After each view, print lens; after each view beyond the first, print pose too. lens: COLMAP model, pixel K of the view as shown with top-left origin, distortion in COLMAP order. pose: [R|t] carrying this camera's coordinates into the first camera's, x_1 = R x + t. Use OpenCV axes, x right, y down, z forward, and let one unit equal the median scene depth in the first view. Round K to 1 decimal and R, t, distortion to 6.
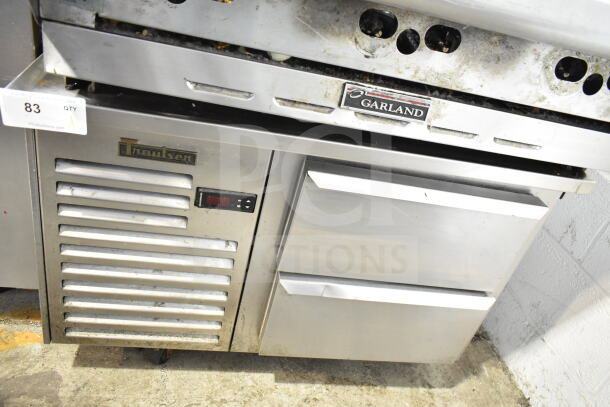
lens RADIAL K [[465.1, 0, 305.0], [0, 465.1, 203.5], [0, 0, 1]] dist [-0.009538, -0.001009]
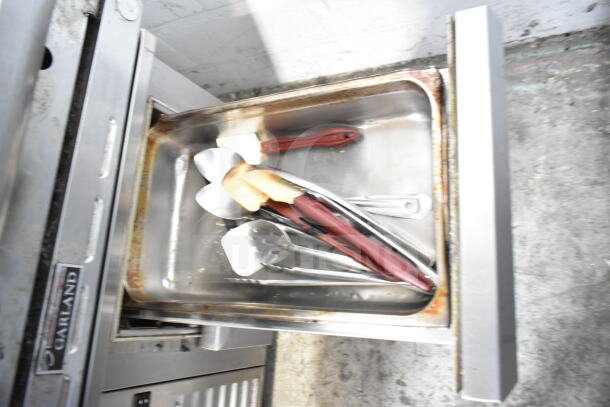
lens RADIAL K [[465.1, 0, 305.0], [0, 465.1, 203.5], [0, 0, 1]] dist [-0.009538, -0.001009]
pose [[0.093336, -0.993397, -0.066712, 0.312364], [0.875750, 0.050036, 0.480166, -0.152892], [-0.473657, -0.103240, 0.874637, 0.023460]]
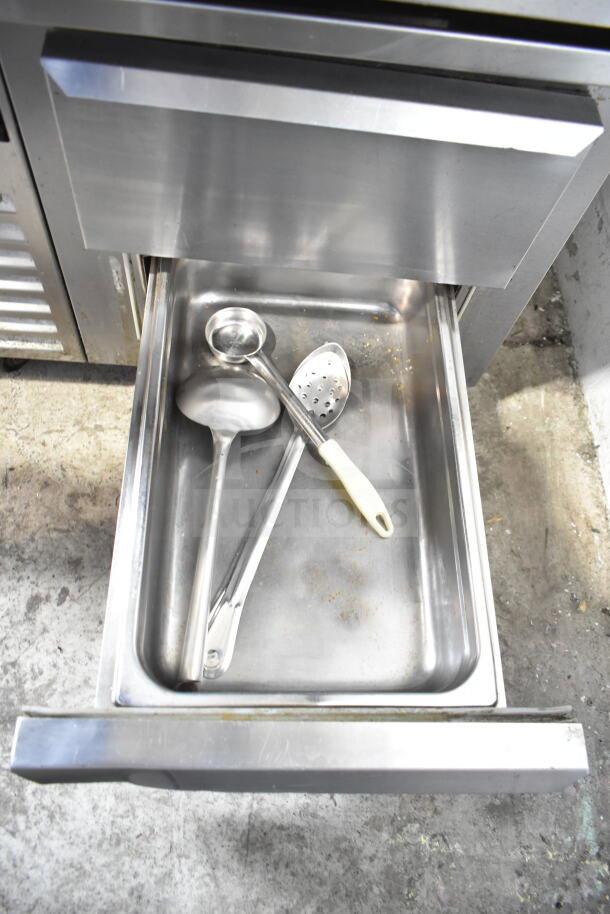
lens RADIAL K [[696.9, 0, 305.0], [0, 696.9, 457.0], [0, 0, 1]] dist [-0.009538, -0.001009]
pose [[0.983818, 0.072089, -0.164028, 0.312580], [0.020457, 0.864303, 0.502555, -0.050694], [0.177999, -0.497779, 0.848842, 0.168725]]
